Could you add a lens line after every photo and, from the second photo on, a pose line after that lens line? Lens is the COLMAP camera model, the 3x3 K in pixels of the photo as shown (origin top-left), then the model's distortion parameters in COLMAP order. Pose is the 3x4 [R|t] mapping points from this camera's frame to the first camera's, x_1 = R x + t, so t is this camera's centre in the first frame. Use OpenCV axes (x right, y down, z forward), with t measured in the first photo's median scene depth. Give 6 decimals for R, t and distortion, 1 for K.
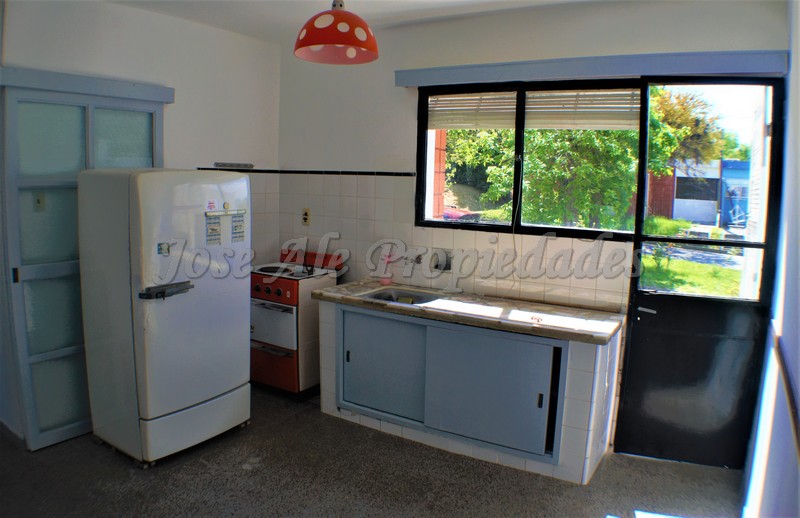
lens RADIAL K [[573.5, 0, 399.4], [0, 573.5, 252.2], [0, 0, 1]] dist [-0.196755, 0.045275]
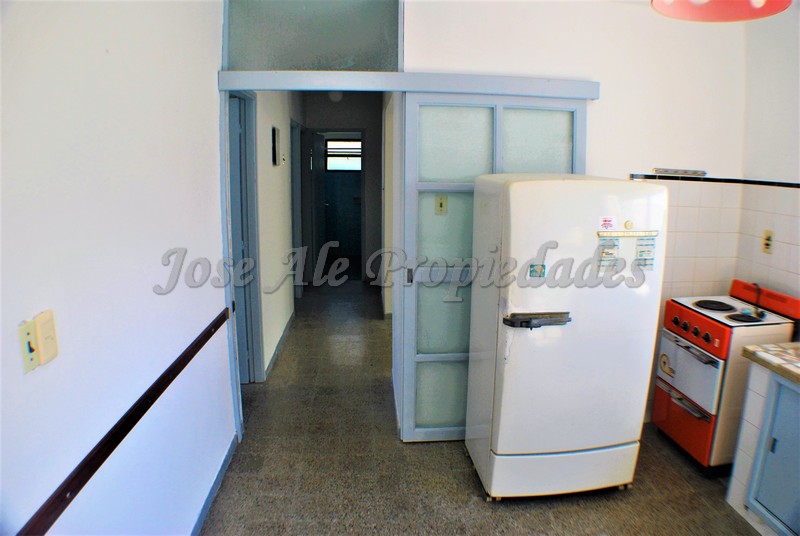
lens RADIAL K [[537.0, 0, 399.1], [0, 537.0, 256.7], [0, 0, 1]] dist [-0.197509, 0.043971]
pose [[0.592764, 0.111913, -0.797563, 0.076749], [-0.093154, 0.993179, 0.070128, -0.053216], [0.799971, 0.032727, 0.599145, 0.276409]]
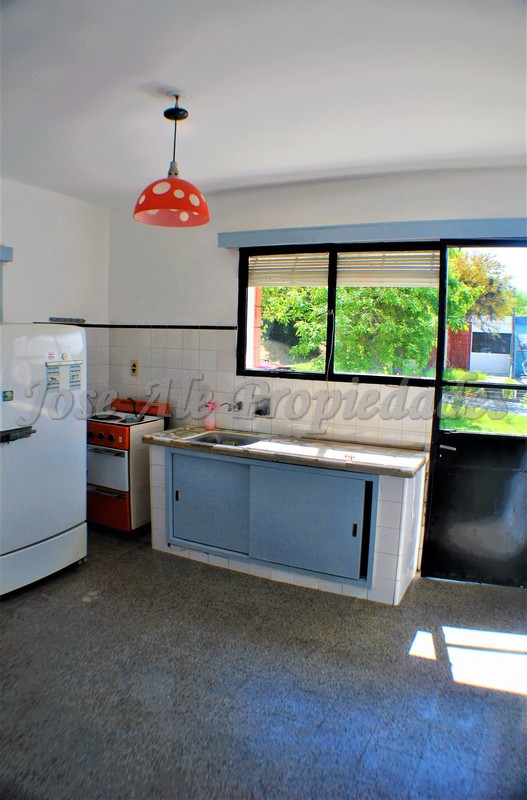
lens RADIAL K [[546.4, 0, 263.5], [0, 546.4, 400.0], [0, 0, 1]] dist [-0.184703, 0.000617]
pose [[0.995615, -0.010207, 0.092990, -0.021486], [0.011151, 0.999891, -0.009628, 0.013385], [-0.092881, 0.010622, 0.995621, -0.043460]]
